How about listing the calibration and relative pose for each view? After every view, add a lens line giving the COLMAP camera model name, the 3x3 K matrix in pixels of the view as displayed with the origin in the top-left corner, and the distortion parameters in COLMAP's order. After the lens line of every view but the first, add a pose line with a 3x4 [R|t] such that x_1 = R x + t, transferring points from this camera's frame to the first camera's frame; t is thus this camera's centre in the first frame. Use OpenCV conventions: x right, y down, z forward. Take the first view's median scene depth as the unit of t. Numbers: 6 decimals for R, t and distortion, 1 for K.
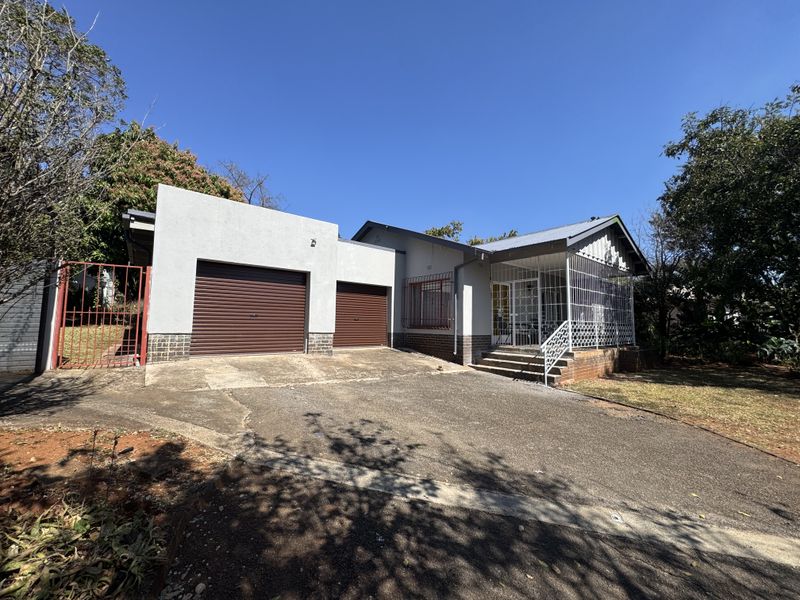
lens RADIAL K [[321.8, 0, 400.0], [0, 321.8, 300.0], [0, 0, 1]] dist [-0.002427, 0.000024]
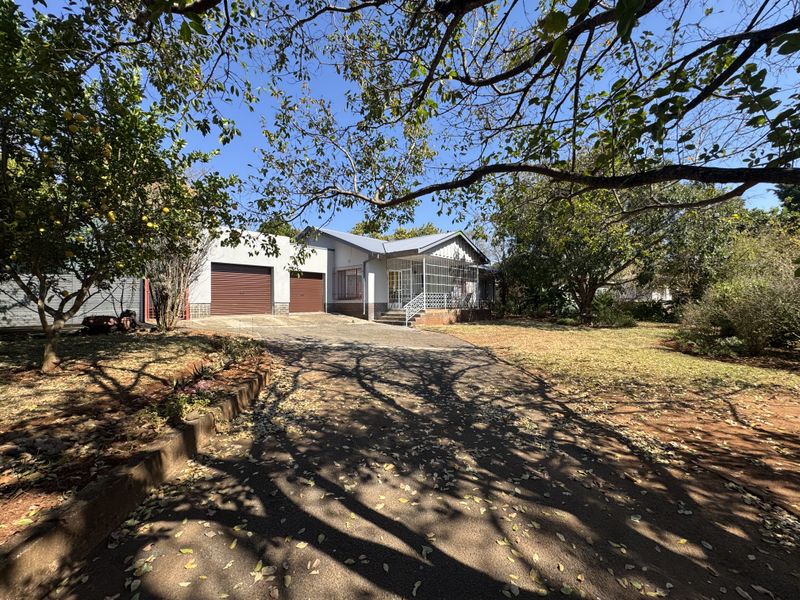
lens RADIAL K [[321.8, 0, 400.0], [0, 321.8, 300.0], [0, 0, 1]] dist [-0.002427, 0.000024]
pose [[0.985707, -0.020698, 0.167195, 0.089681], [0.008357, 0.997210, 0.074184, -0.033110], [-0.168264, -0.071726, 0.983129, -0.787968]]
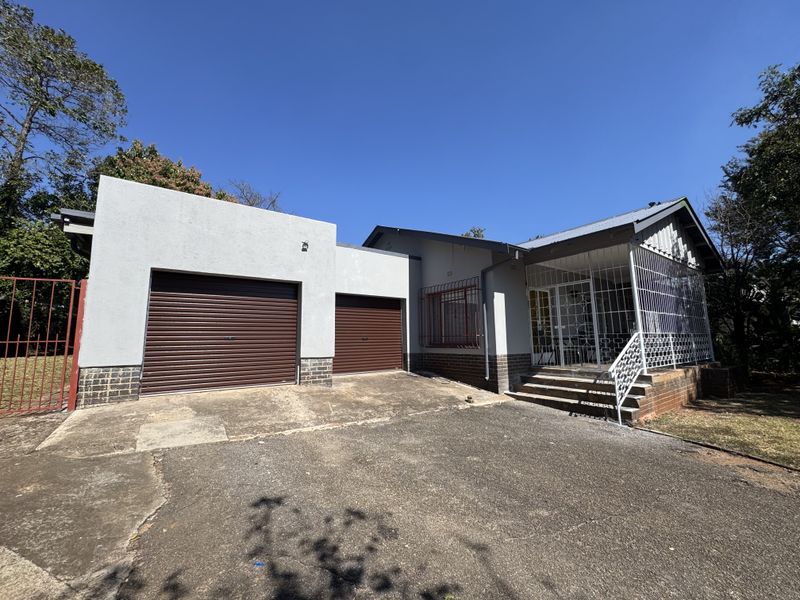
lens RADIAL K [[321.8, 0, 400.0], [0, 321.8, 300.0], [0, 0, 1]] dist [-0.002427, 0.000024]
pose [[0.997278, -0.037637, -0.063406, 0.016421], [0.034354, 0.998051, -0.052088, 0.008126], [0.065243, 0.049768, 0.996628, 0.215037]]
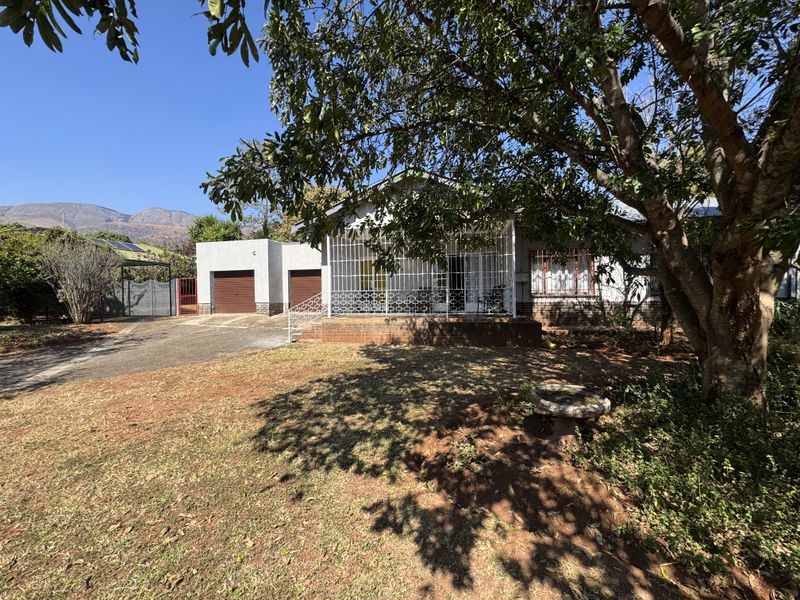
lens RADIAL K [[321.8, 0, 400.0], [0, 321.8, 300.0], [0, 0, 1]] dist [-0.002427, 0.000024]
pose [[0.622914, -0.013772, -0.782169, 1.651136], [0.084823, 0.995139, 0.050030, 0.062757], [0.777678, -0.097511, 0.621054, 0.494127]]
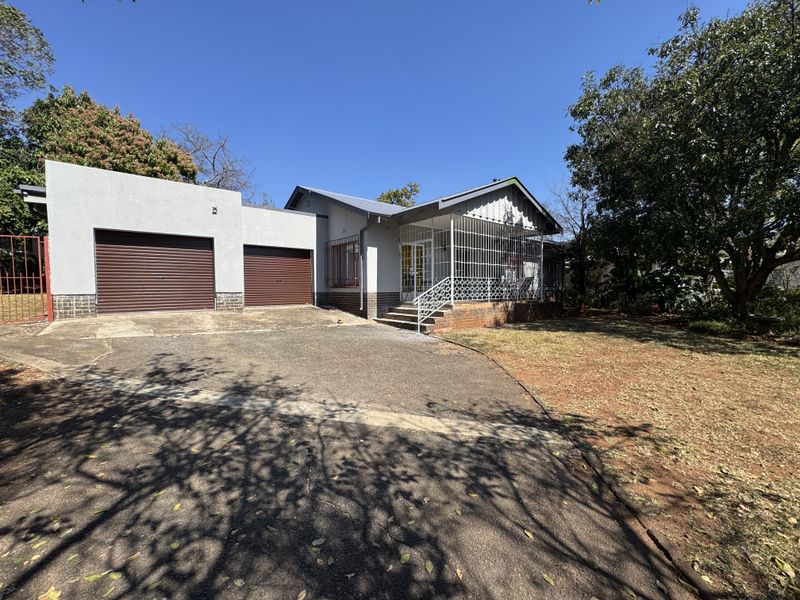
lens RADIAL K [[321.8, 0, 400.0], [0, 321.8, 300.0], [0, 0, 1]] dist [-0.002427, 0.000024]
pose [[0.999755, -0.021849, 0.003488, 0.350861], [0.021305, 0.993180, 0.114625, 0.012399], [-0.005968, -0.114523, 0.993403, -0.121984]]
